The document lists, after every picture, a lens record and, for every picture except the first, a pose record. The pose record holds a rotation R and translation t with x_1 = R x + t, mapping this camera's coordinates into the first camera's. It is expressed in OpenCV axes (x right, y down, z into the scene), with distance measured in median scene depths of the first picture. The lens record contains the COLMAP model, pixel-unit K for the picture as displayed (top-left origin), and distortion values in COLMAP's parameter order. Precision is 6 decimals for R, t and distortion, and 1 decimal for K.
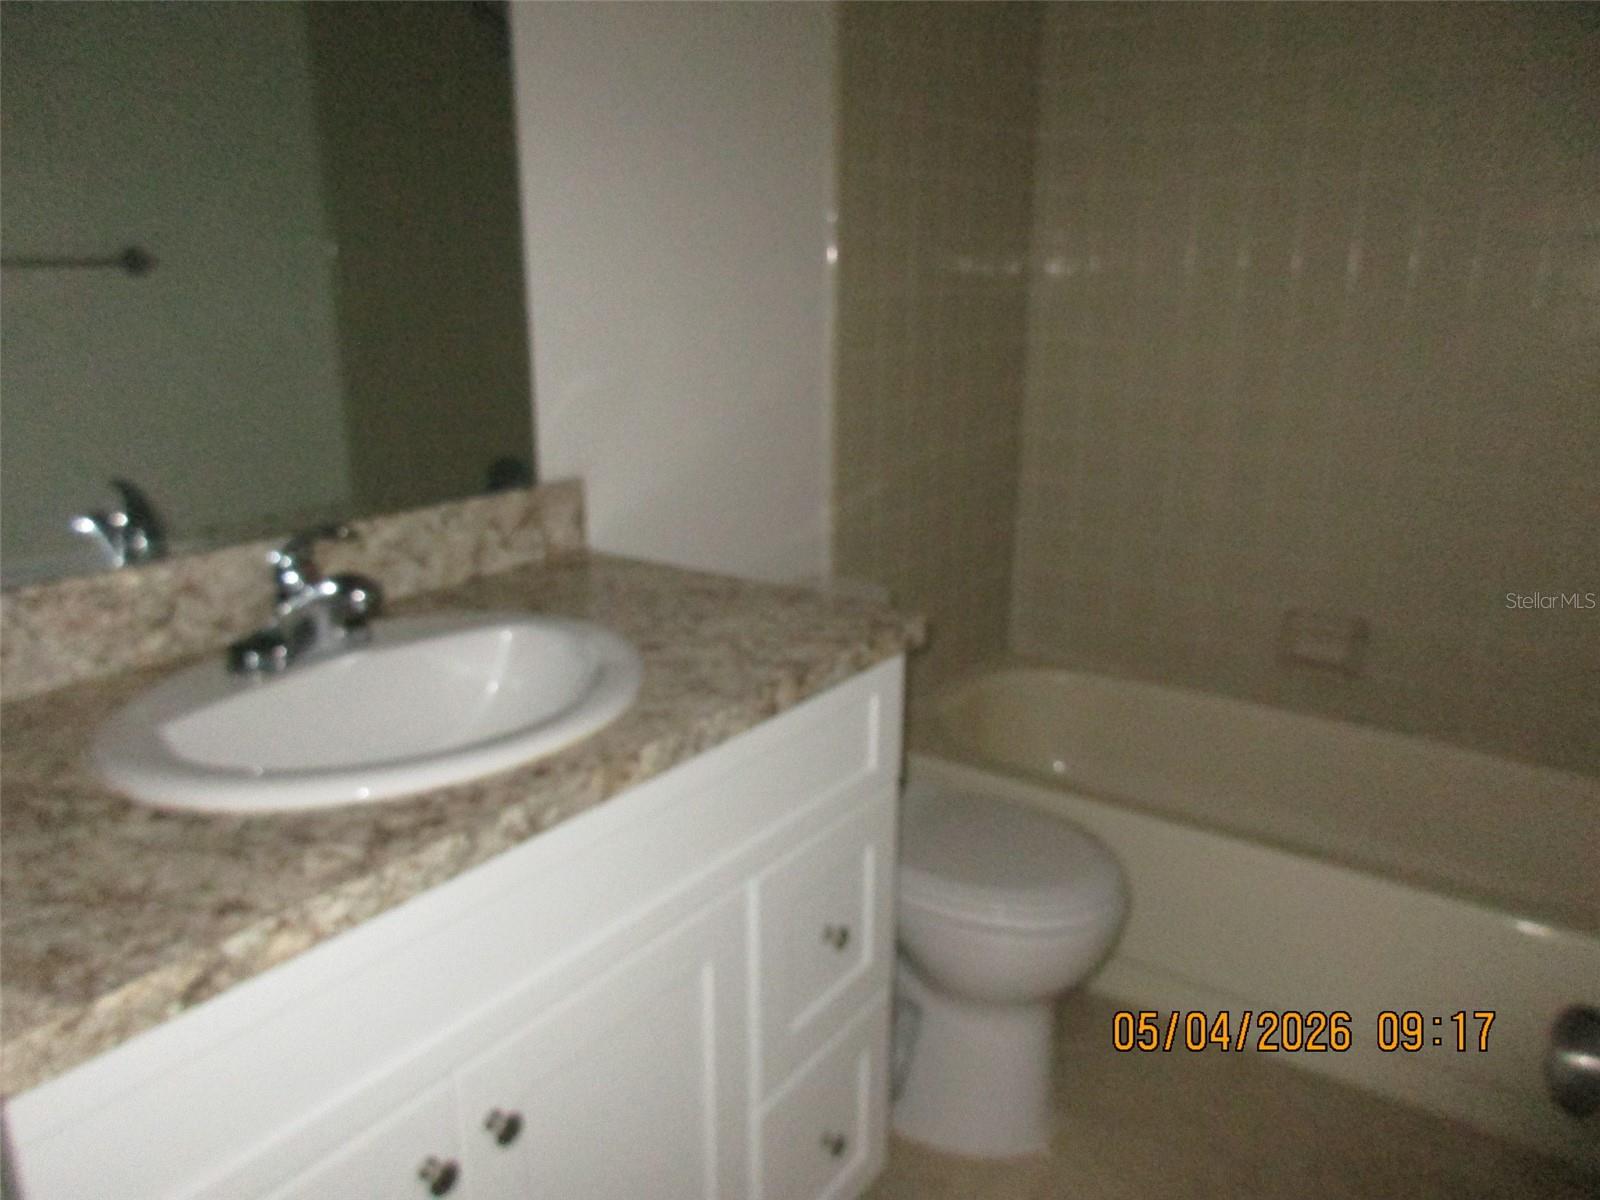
lens RADIAL K [[1185.9, 0, 800.0], [0, 1185.9, 600.0], [0, 0, 1]] dist [-0.005547, -0.001660]
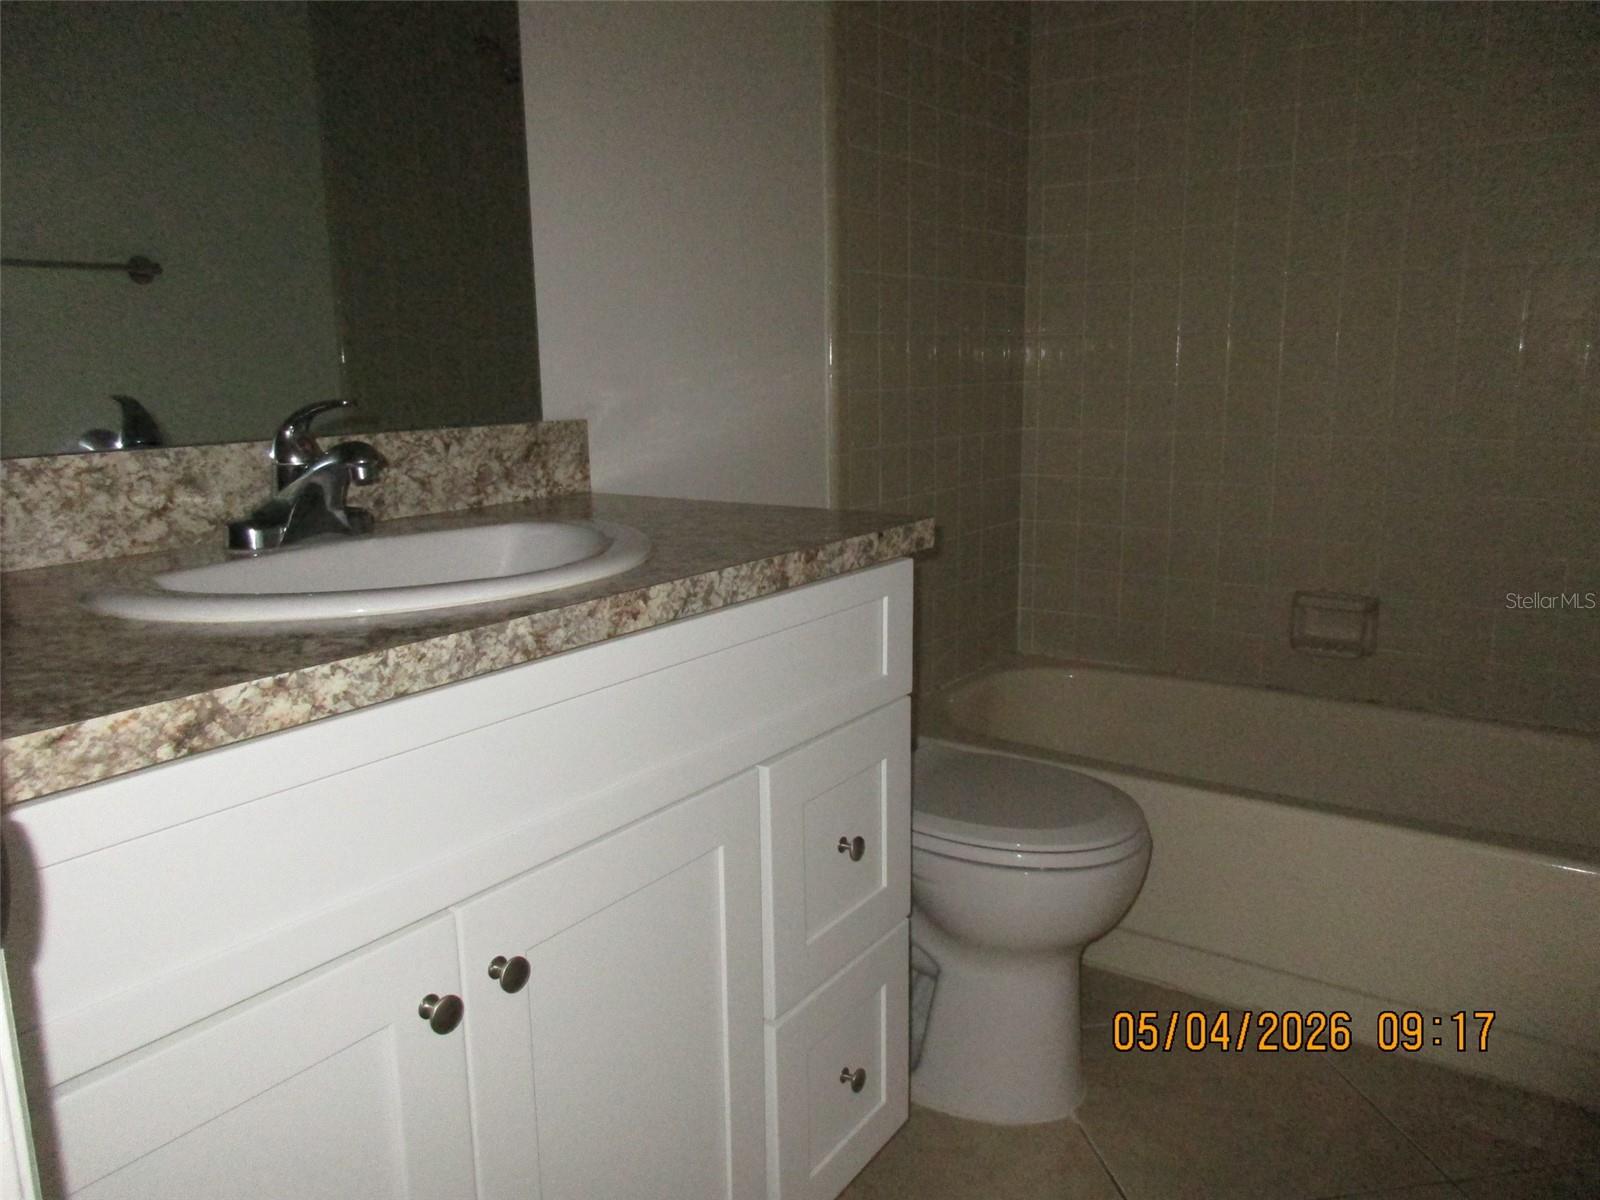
lens RADIAL K [[1189.7, 0, 800.0], [0, 1189.7, 600.0], [0, 0, 1]] dist [-0.004552, 0.001512]
pose [[0.999870, -0.016100, 0.001149, -0.008763], [0.016140, 0.997006, -0.075627, 0.152114], [0.000072, 0.075636, 0.997136, 0.019713]]
